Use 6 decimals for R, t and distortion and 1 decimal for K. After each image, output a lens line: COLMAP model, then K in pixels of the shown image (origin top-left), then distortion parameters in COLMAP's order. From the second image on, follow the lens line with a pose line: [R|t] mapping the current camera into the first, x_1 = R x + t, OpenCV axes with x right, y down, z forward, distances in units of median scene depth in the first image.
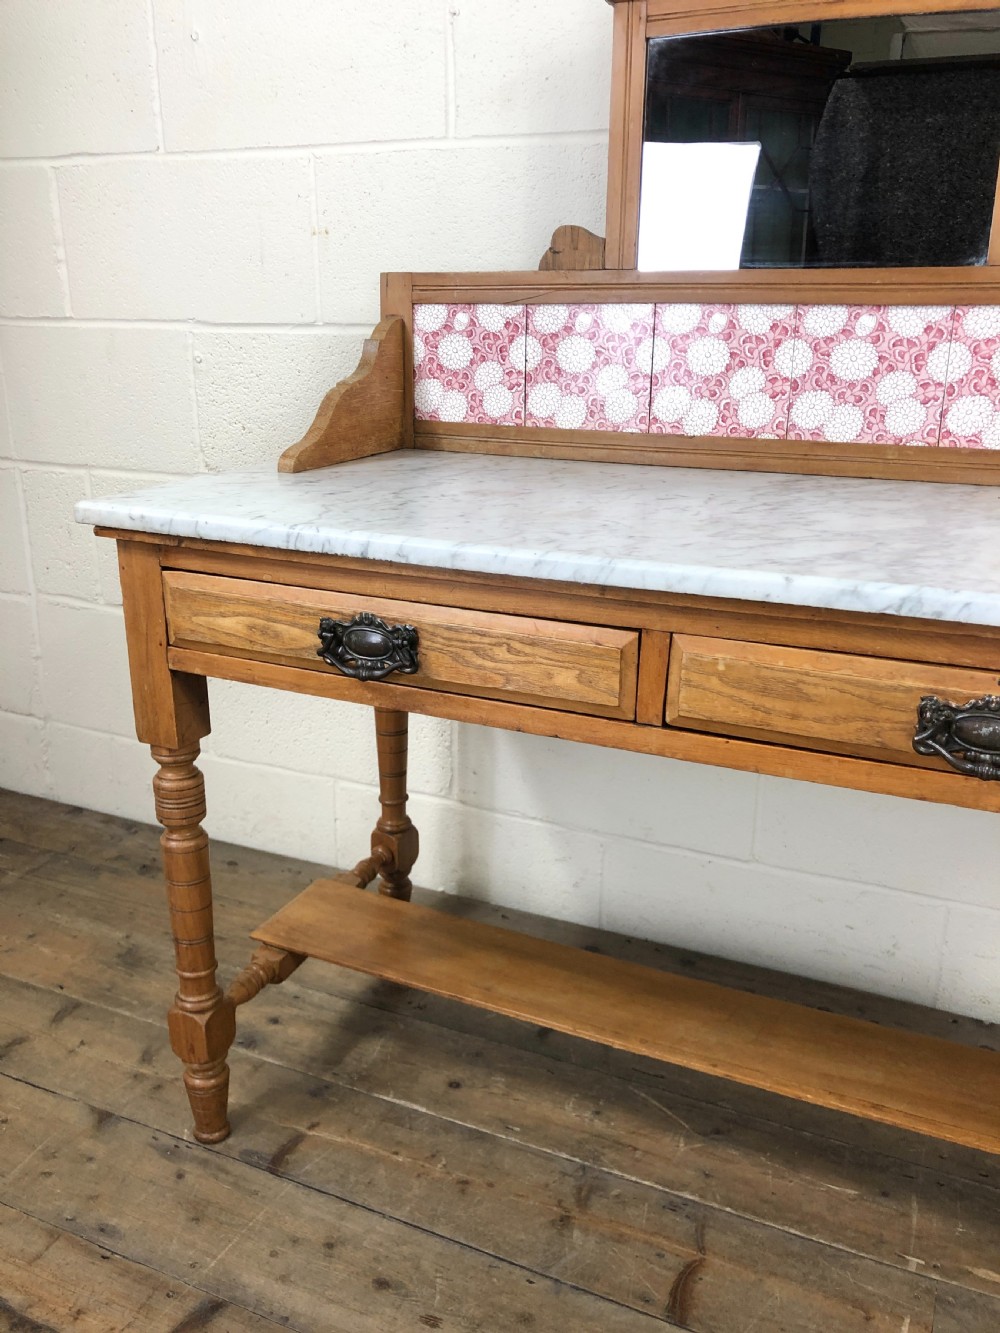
lens RADIAL K [[1106.9, 0, 489.4], [0, 1106.9, 652.6], [0, 0, 1]] dist [-0.002221, 0.003395]
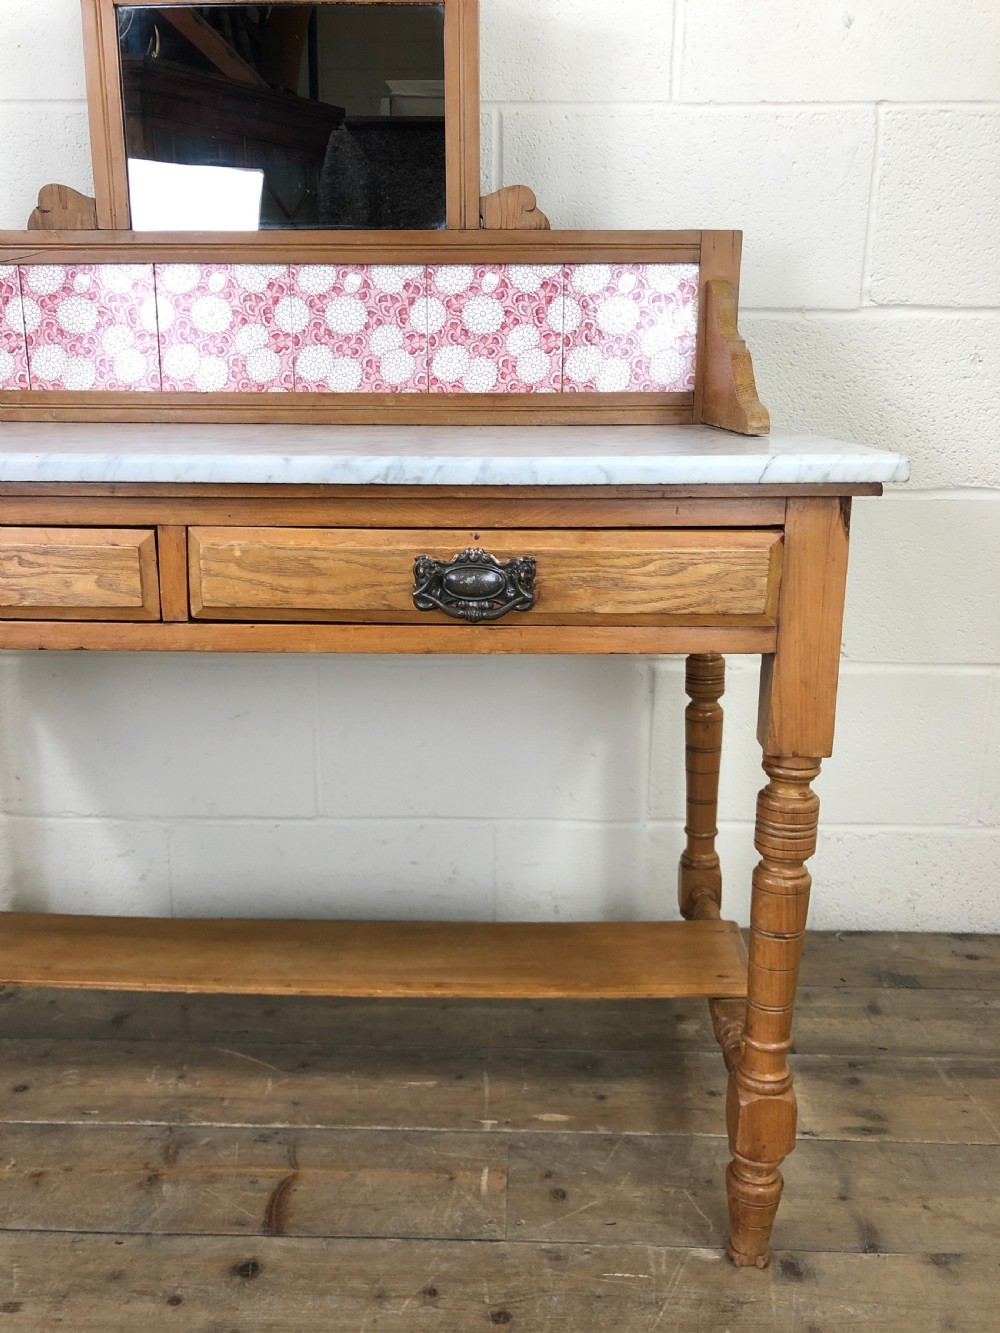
lens RADIAL K [[1106.9, 0, 505.7], [0, 1106.9, 660.9], [0, 0, 1]] dist [-0.002221, 0.003395]
pose [[0.918751, -0.096025, 0.382984, 0.023180], [0.115224, 0.992960, -0.027450, 0.118392], [-0.377652, 0.069349, 0.923347, -0.040018]]
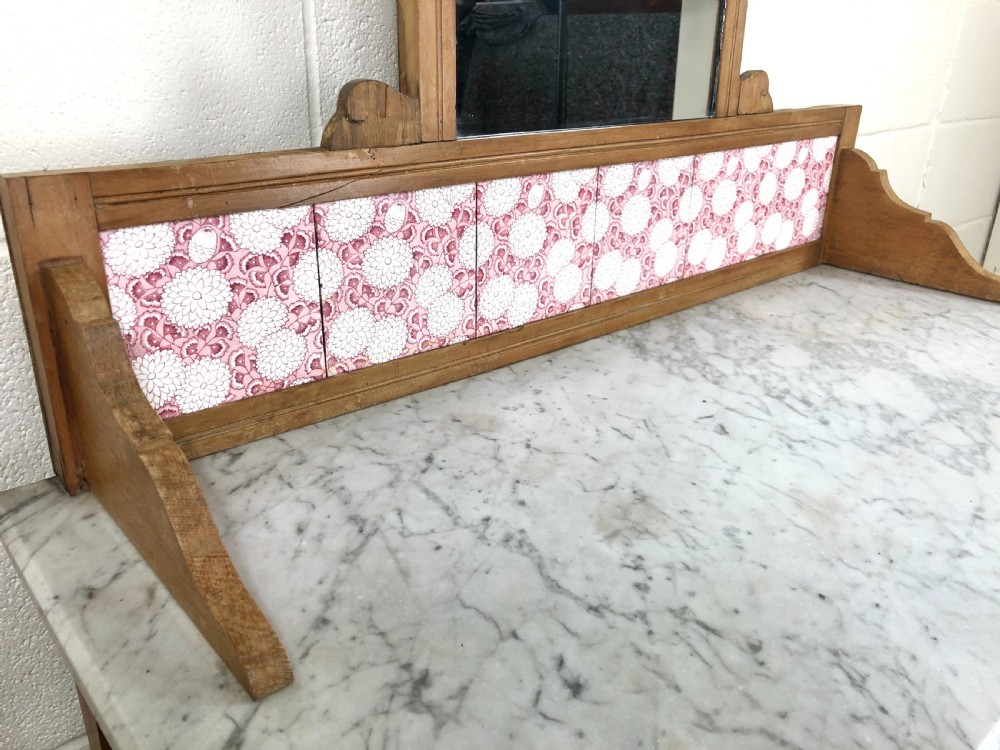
lens RADIAL K [[830.4, 0, 502.8], [0, 830.4, 364.6], [0, 0, 1]] dist [-0.002221, 0.003395]
pose [[0.408046, -0.339769, 0.847381, -0.388588], [0.252312, 0.933987, 0.252997, -0.350487], [-0.877403, 0.110570, 0.466838, 0.756767]]
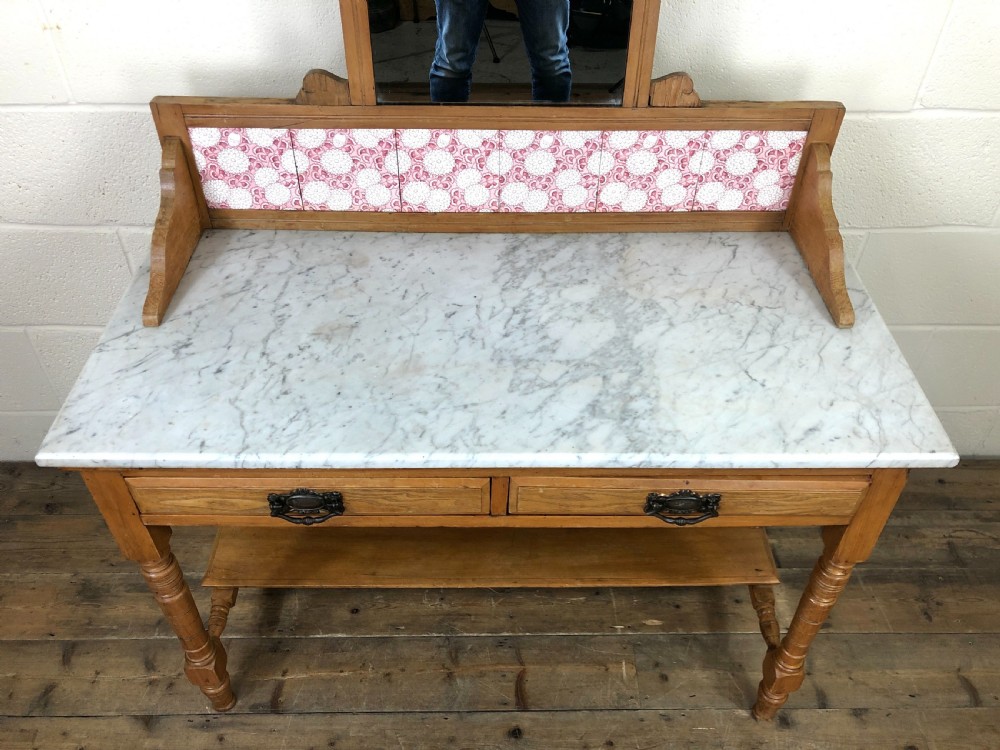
lens RADIAL K [[830.4, 0, 507.0], [0, 830.4, 378.2], [0, 0, 1]] dist [-0.002221, 0.003395]
pose [[0.902164, -0.285613, 0.323304, -0.142355], [0.116578, 0.882969, 0.454725, -0.506410], [-0.415343, -0.372546, 0.829880, 0.003593]]
